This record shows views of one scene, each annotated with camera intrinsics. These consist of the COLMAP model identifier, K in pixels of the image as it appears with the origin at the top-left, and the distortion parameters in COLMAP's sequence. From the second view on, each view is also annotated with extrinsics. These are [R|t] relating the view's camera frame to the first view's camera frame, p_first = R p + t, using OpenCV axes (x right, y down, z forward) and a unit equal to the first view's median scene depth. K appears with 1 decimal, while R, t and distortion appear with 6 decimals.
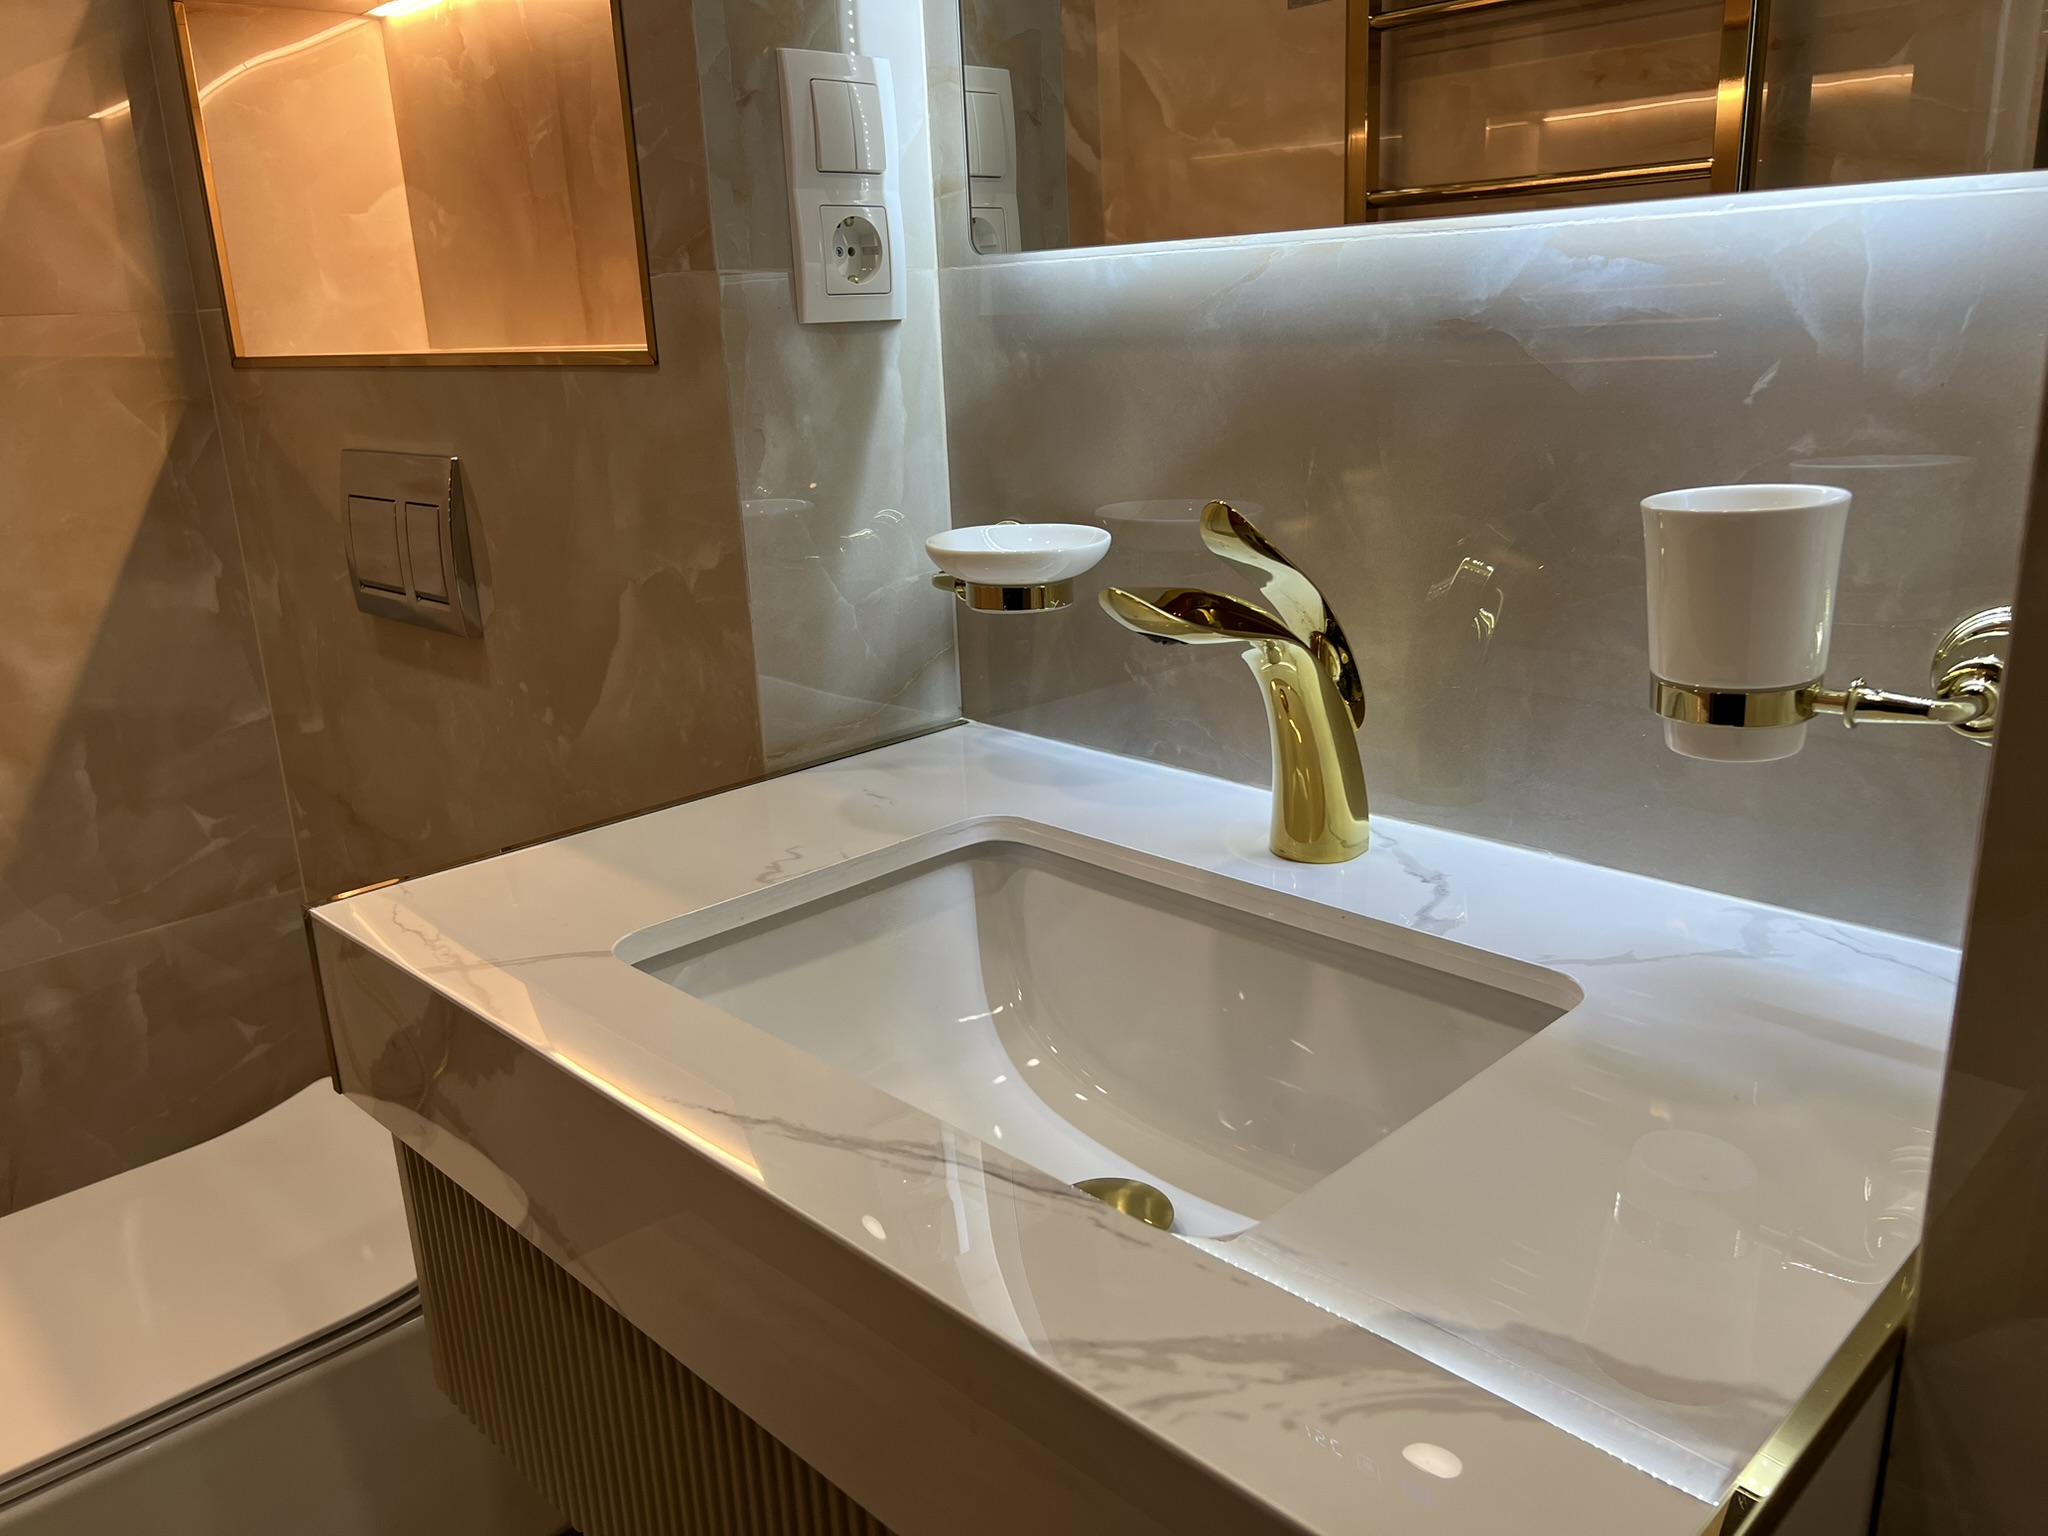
lens RADIAL K [[1567.0, 0, 1024.0], [0, 1567.0, 768.0], [0, 0, 1]] dist [0.056564, -0.065511]
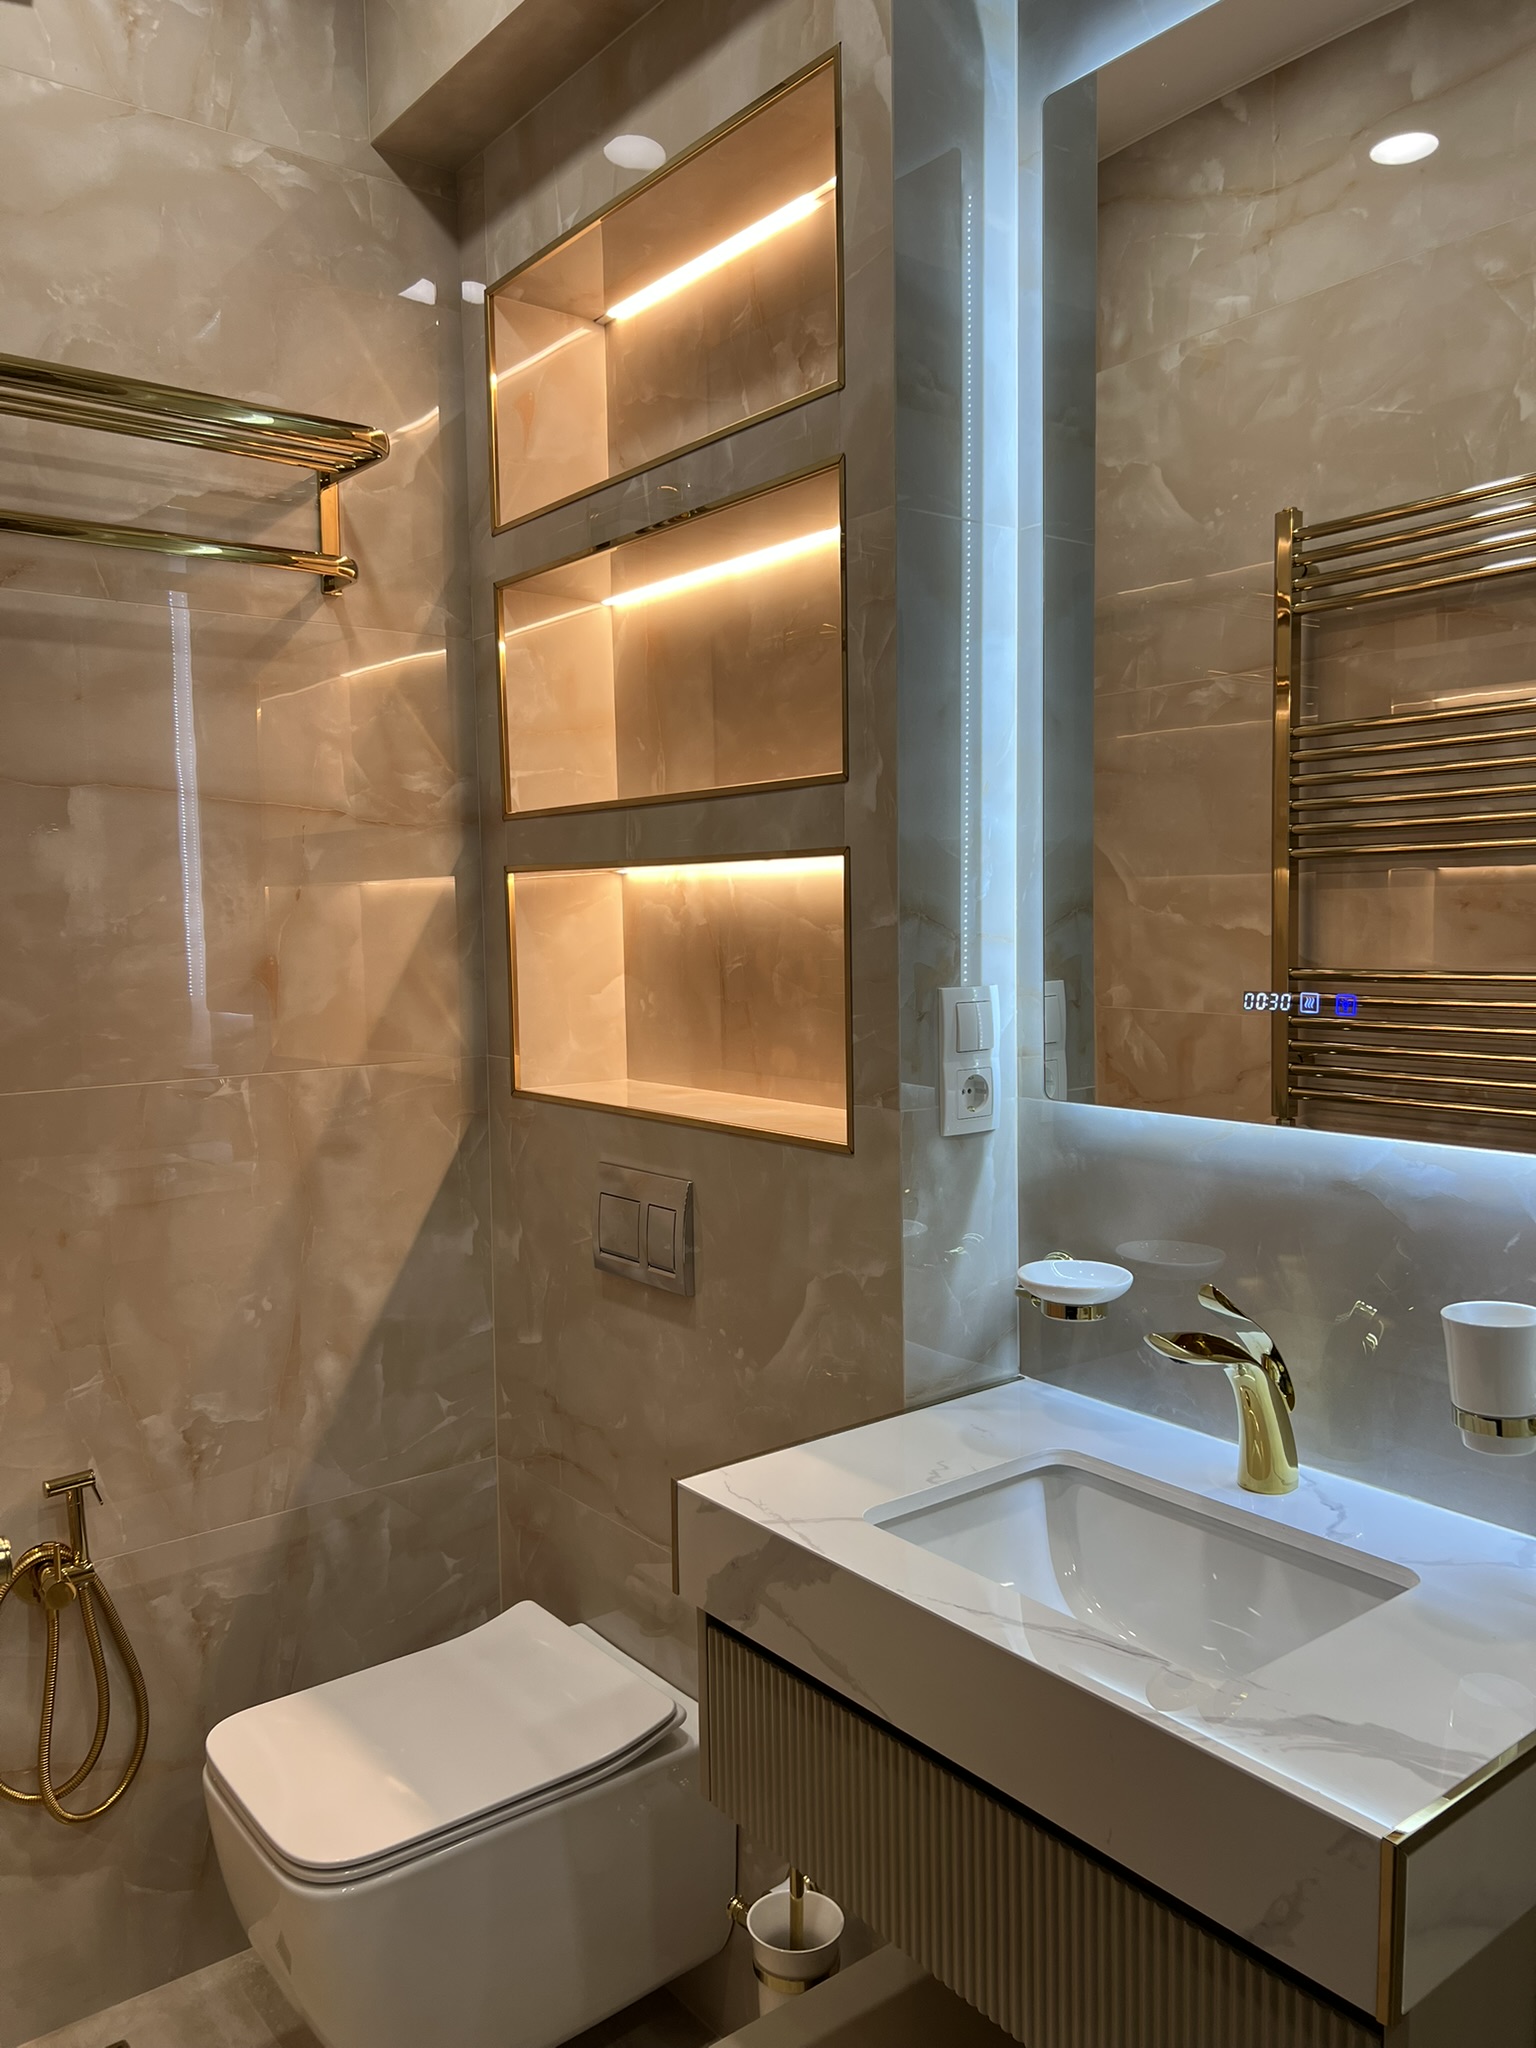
lens RADIAL K [[1525.5, 0, 768.0], [0, 1525.5, 1024.0], [0, 0, 1]] dist [0.120967, -0.304659]
pose [[0.992421, 0.030619, -0.119009, -0.135120], [-0.054813, 0.977079, -0.205699, -0.051545], [0.109983, 0.210663, 0.971352, -0.641653]]
